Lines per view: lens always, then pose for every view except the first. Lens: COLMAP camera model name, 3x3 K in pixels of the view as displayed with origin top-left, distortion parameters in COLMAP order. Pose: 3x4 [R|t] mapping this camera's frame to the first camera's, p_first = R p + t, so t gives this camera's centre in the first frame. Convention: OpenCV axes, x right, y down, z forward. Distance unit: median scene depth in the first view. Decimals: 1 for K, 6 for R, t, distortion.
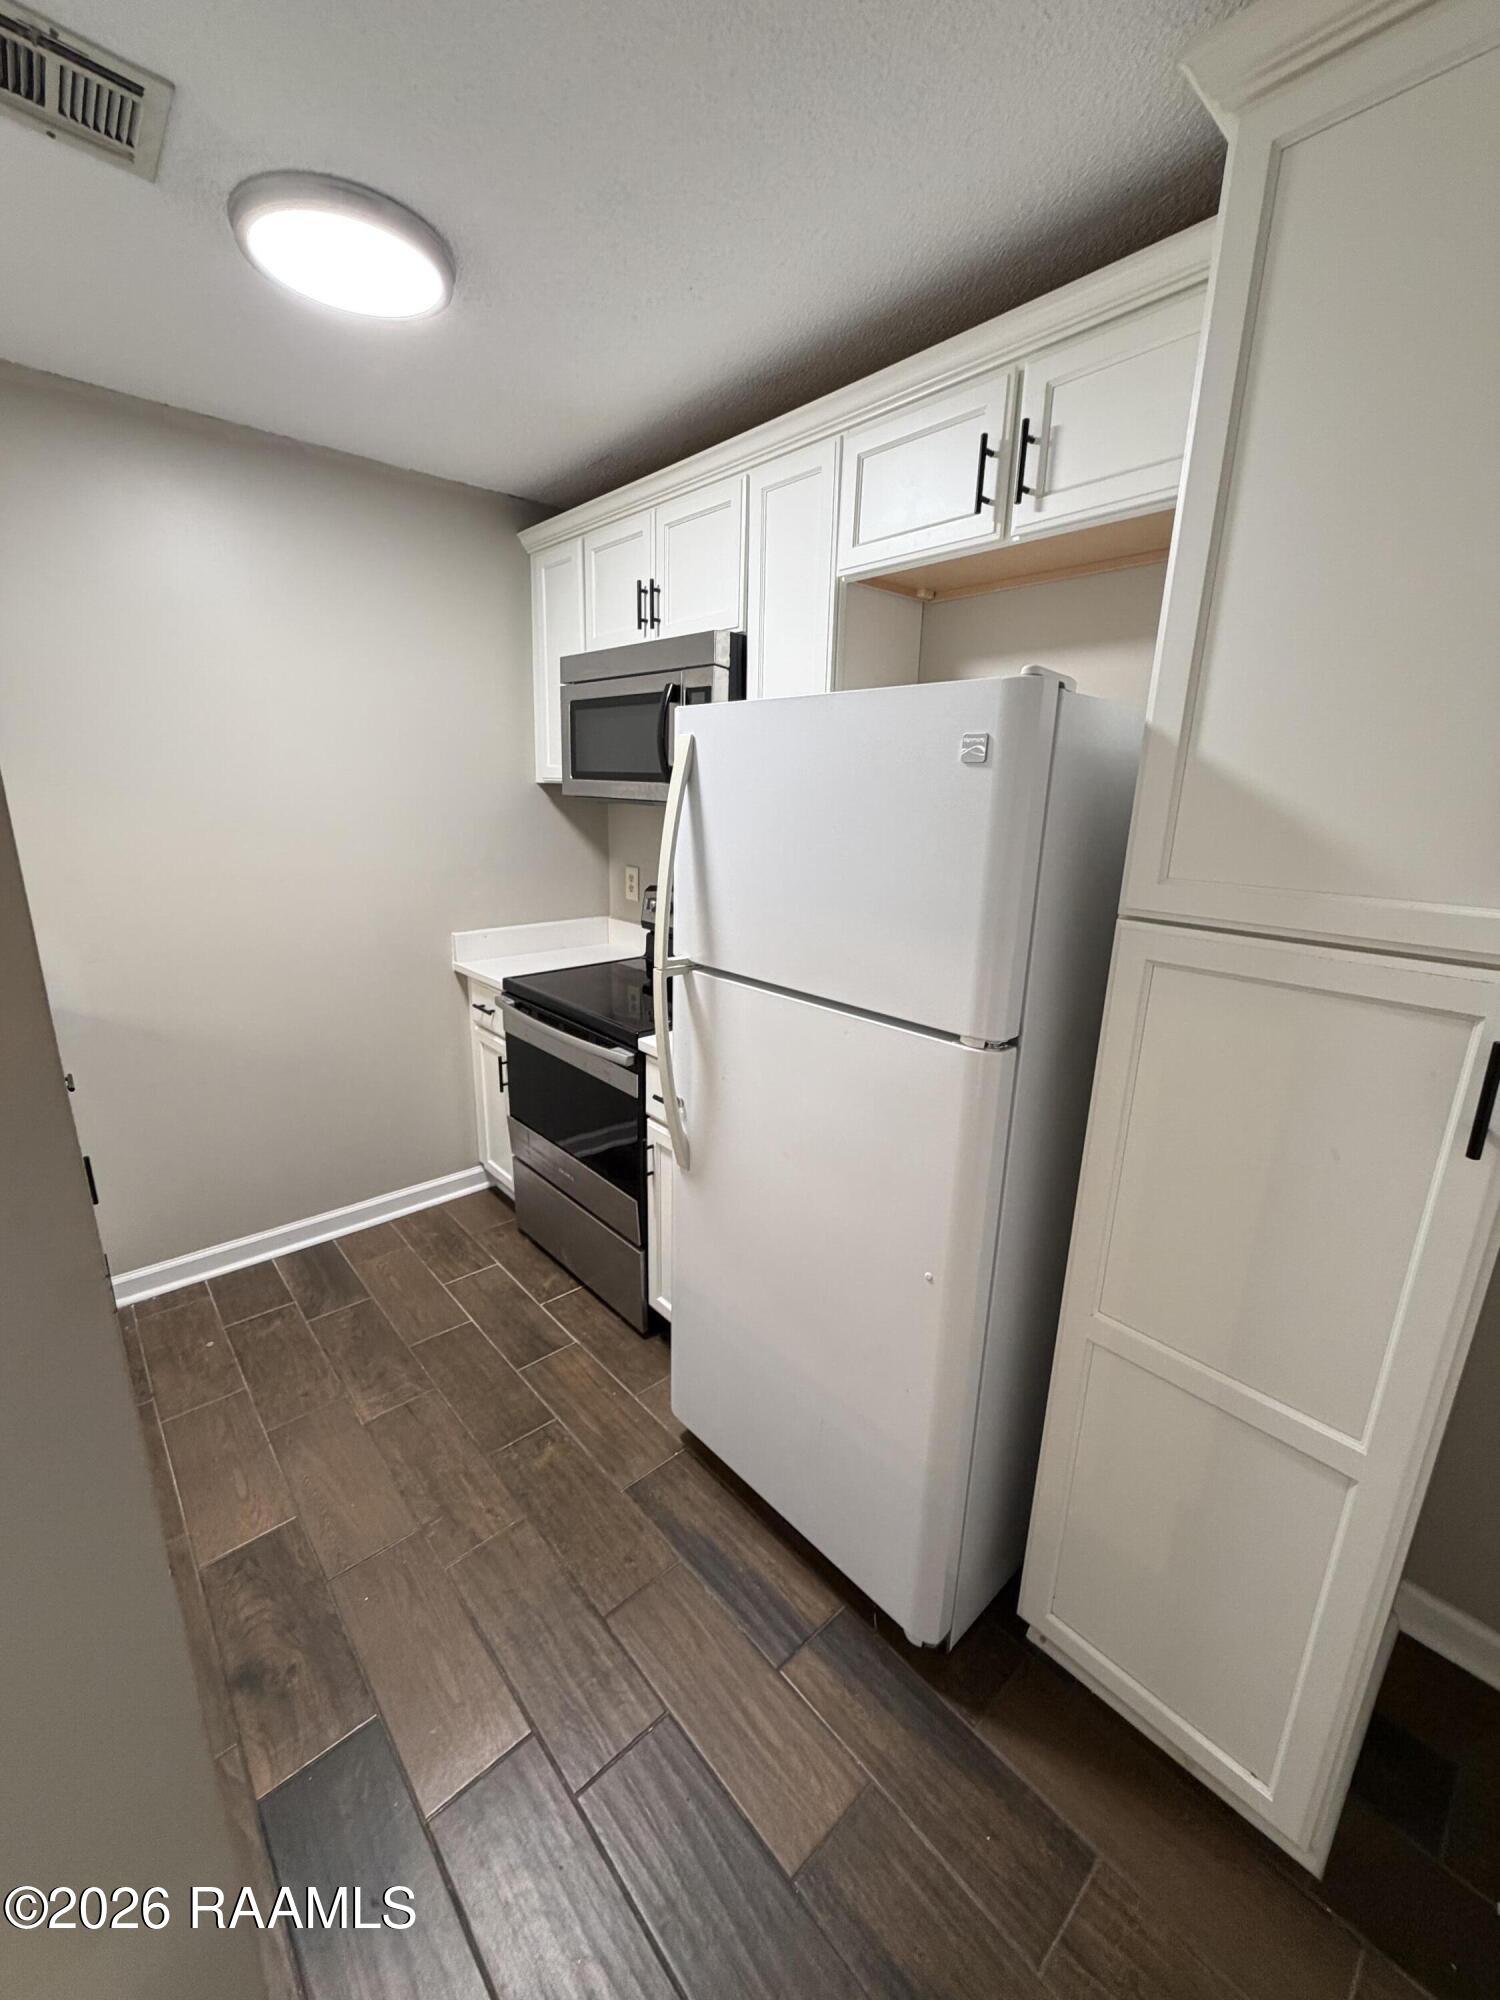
lens RADIAL K [[794.8, 0, 749.9], [0, 794.8, 1005.7], [0, 0, 1]] dist [-0.000645, -0.000017]
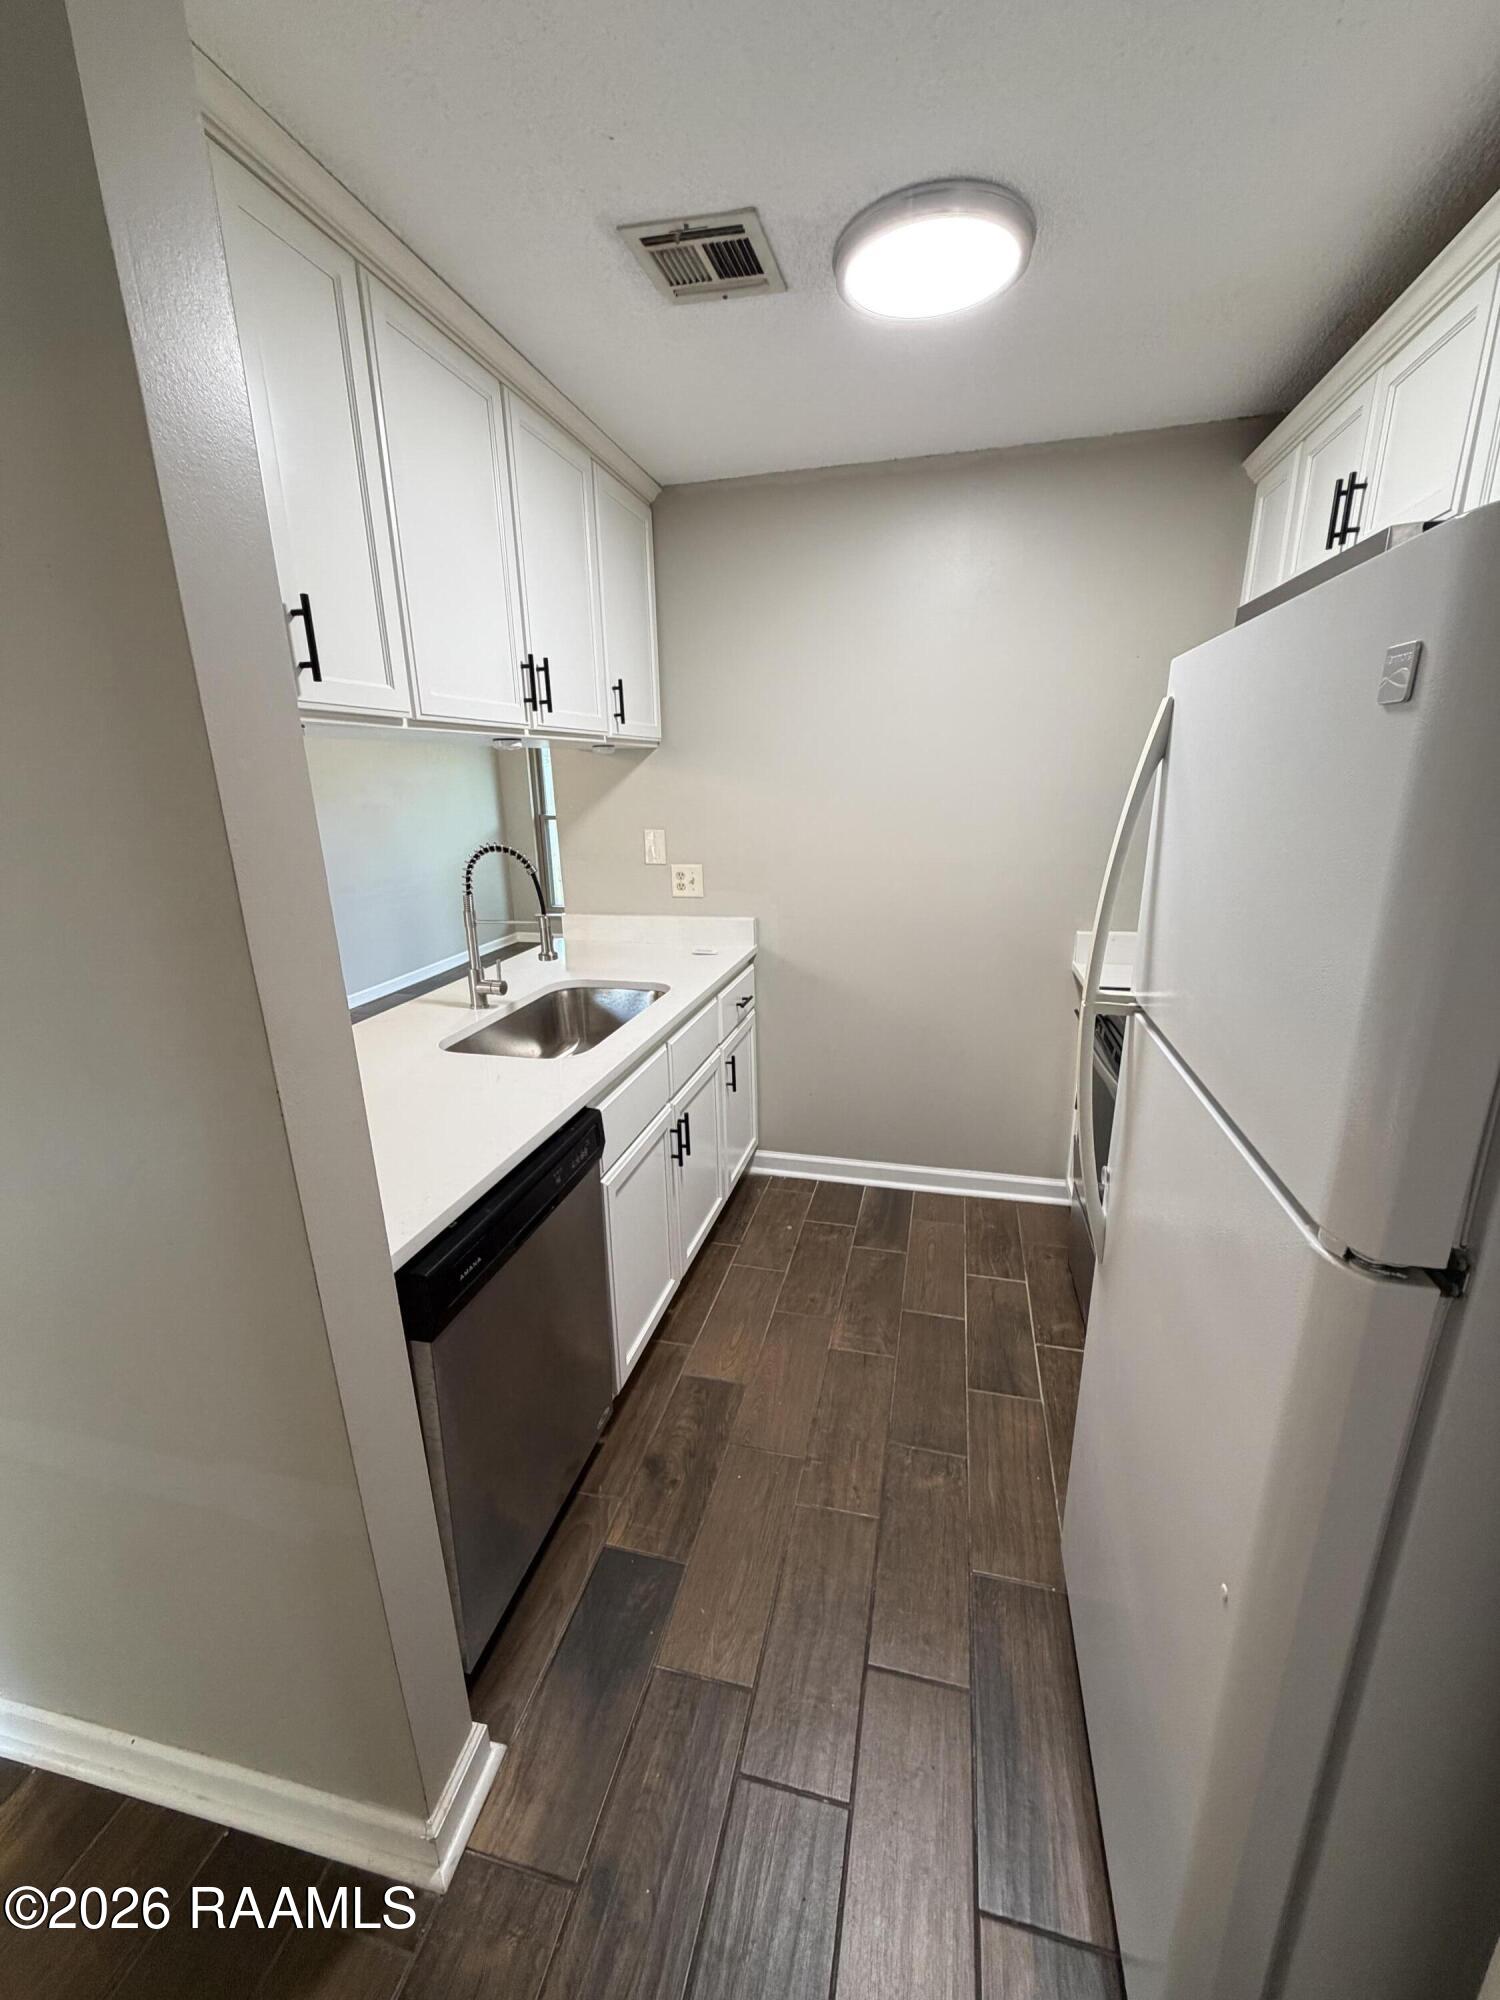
lens RADIAL K [[794.8, 0, 749.3], [0, 794.8, 1004.3], [0, 0, 1]] dist [-0.000645, -0.000017]
pose [[0.556986, 0.198951, -0.806341, 0.289683], [-0.189423, 0.975726, 0.109899, -0.057922], [0.808632, 0.091527, 0.581151, 0.231450]]
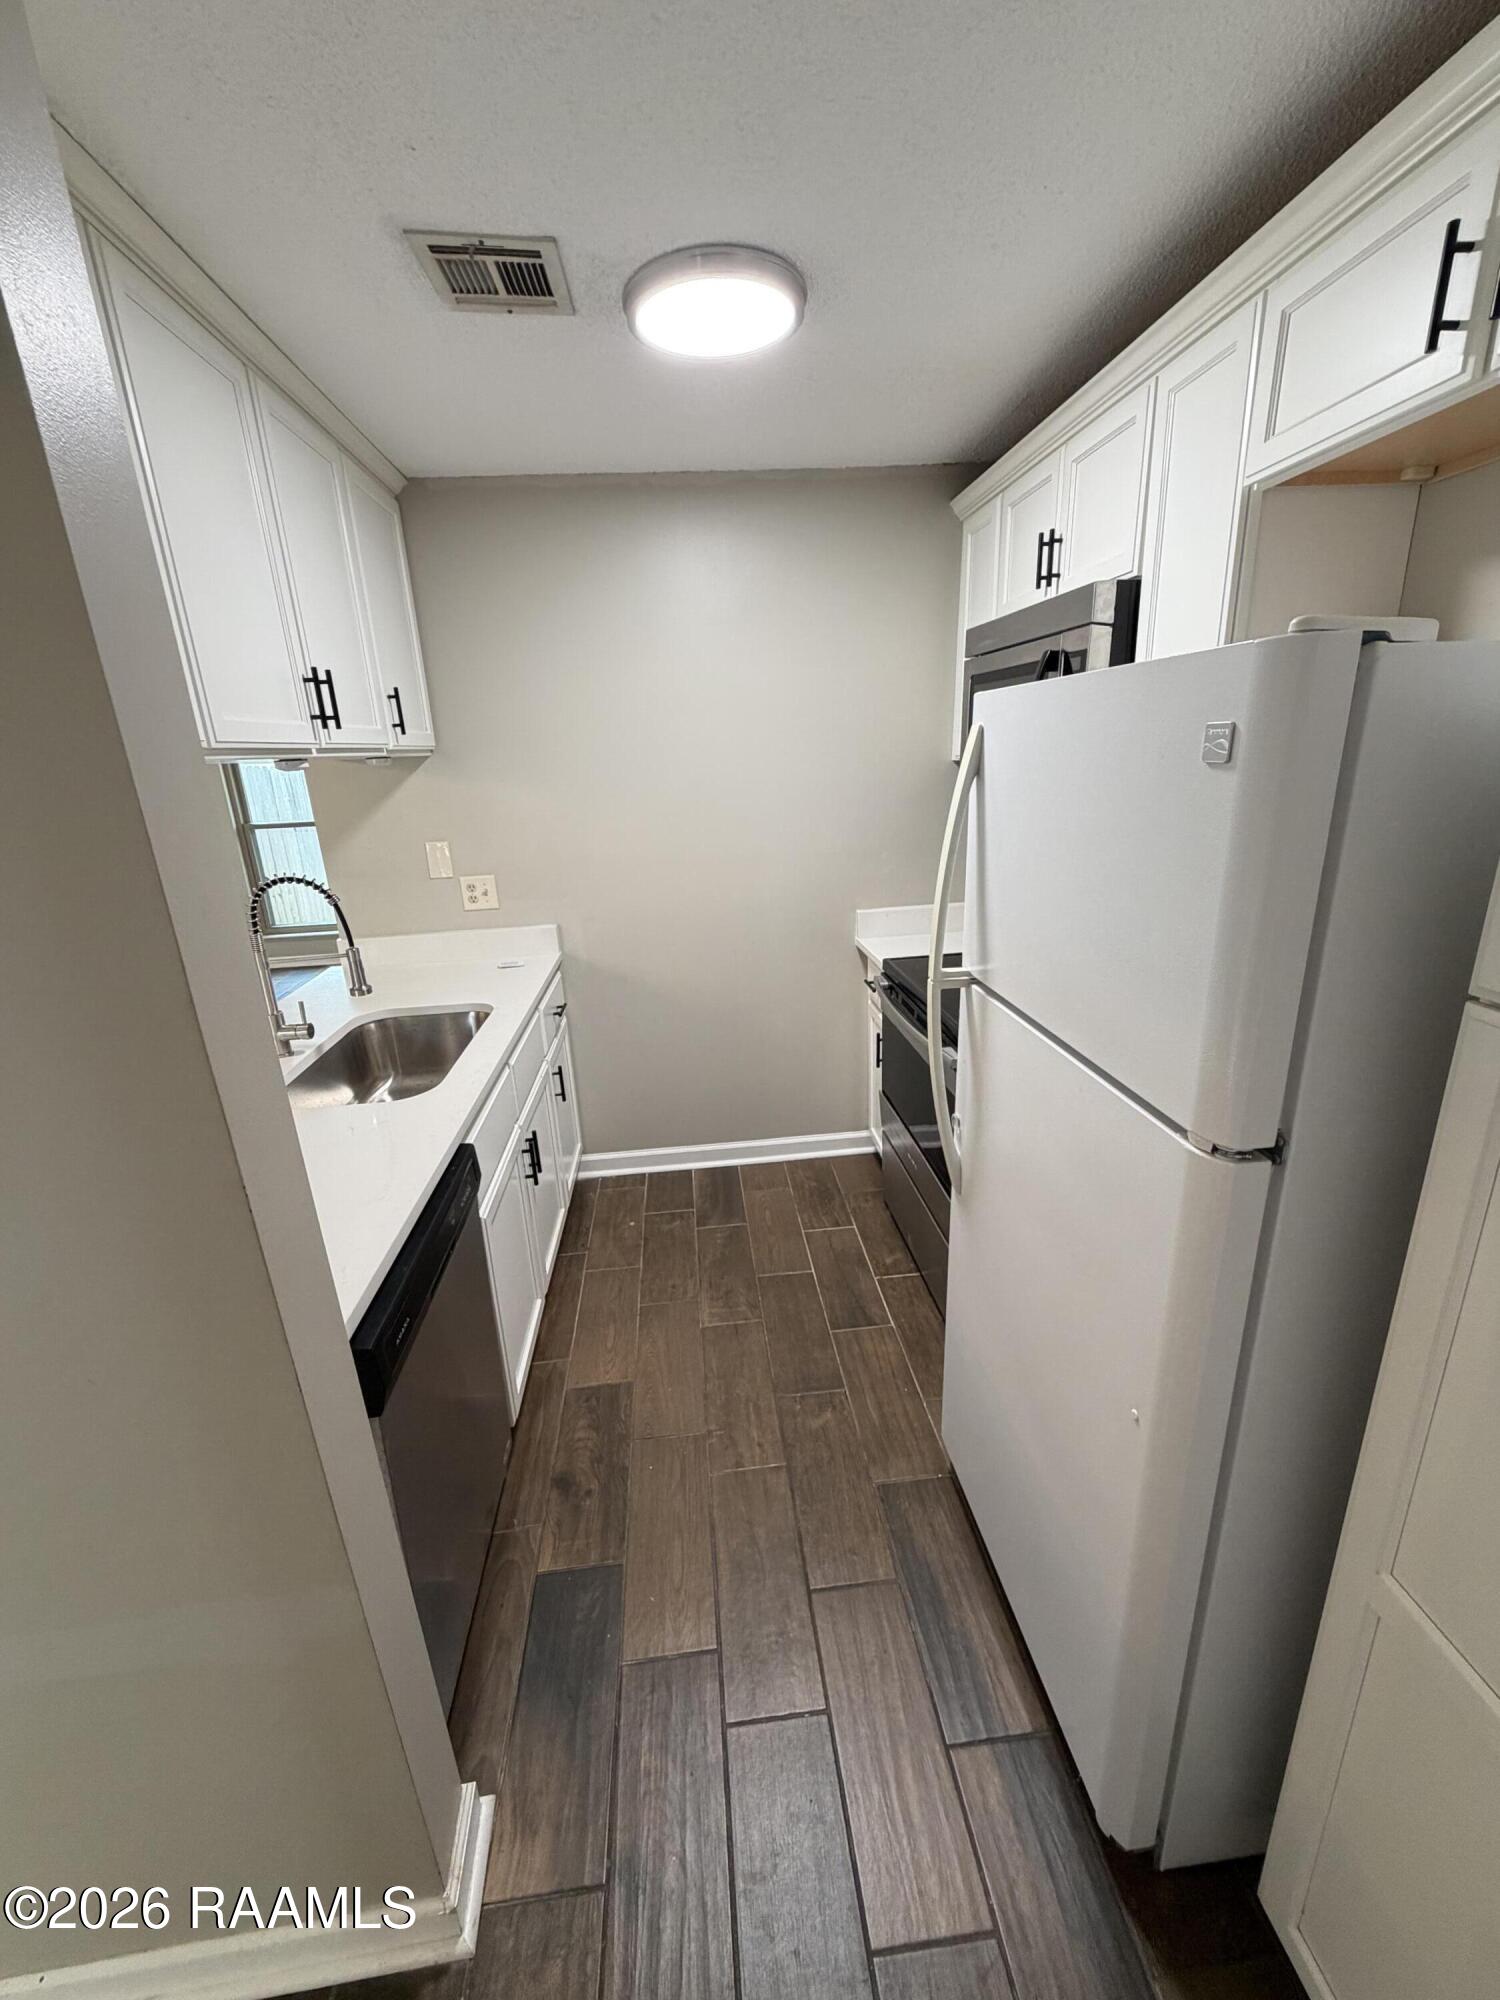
lens RADIAL K [[794.8, 0, 750.0], [0, 794.8, 1005.2], [0, 0, 1]] dist [-0.000645, -0.000017]
pose [[0.800482, 0.126598, -0.585834, 0.228852], [-0.095949, 0.991899, 0.083244, -0.063587], [0.591627, -0.010425, 0.806144, 0.100204]]
